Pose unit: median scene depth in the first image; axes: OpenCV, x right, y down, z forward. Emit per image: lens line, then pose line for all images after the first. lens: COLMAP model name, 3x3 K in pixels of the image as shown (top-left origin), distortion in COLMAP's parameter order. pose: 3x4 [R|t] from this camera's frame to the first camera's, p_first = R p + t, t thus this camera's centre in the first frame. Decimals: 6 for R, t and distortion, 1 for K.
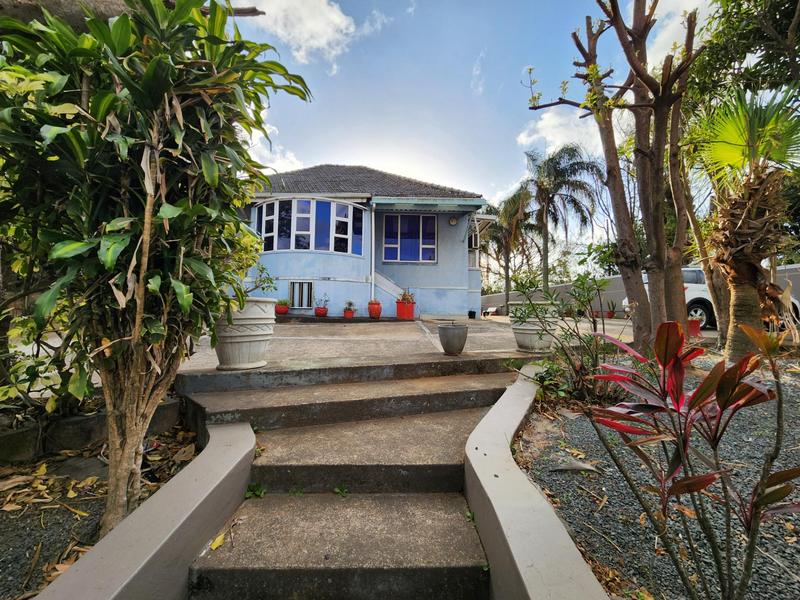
lens RADIAL K [[332.6, 0, 388.1], [0, 332.6, 299.6], [0, 0, 1]] dist [-0.000522, 0.000507]
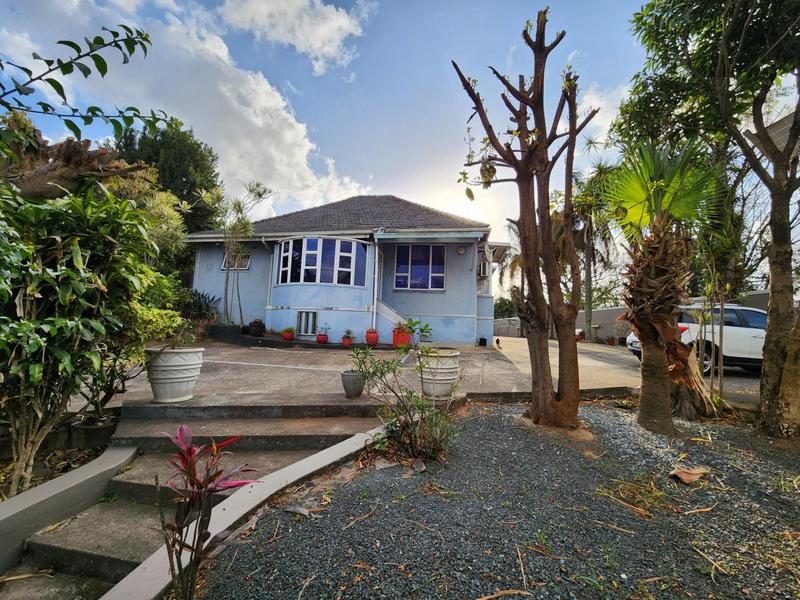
lens RADIAL K [[332.6, 0, 388.1], [0, 332.6, 299.6], [0, 0, 1]] dist [-0.000522, 0.000507]
pose [[0.978861, 0.008680, -0.204342, 0.231458], [-0.015926, 0.999300, -0.033845, -0.057592], [0.203905, 0.036384, 0.978314, -0.048274]]
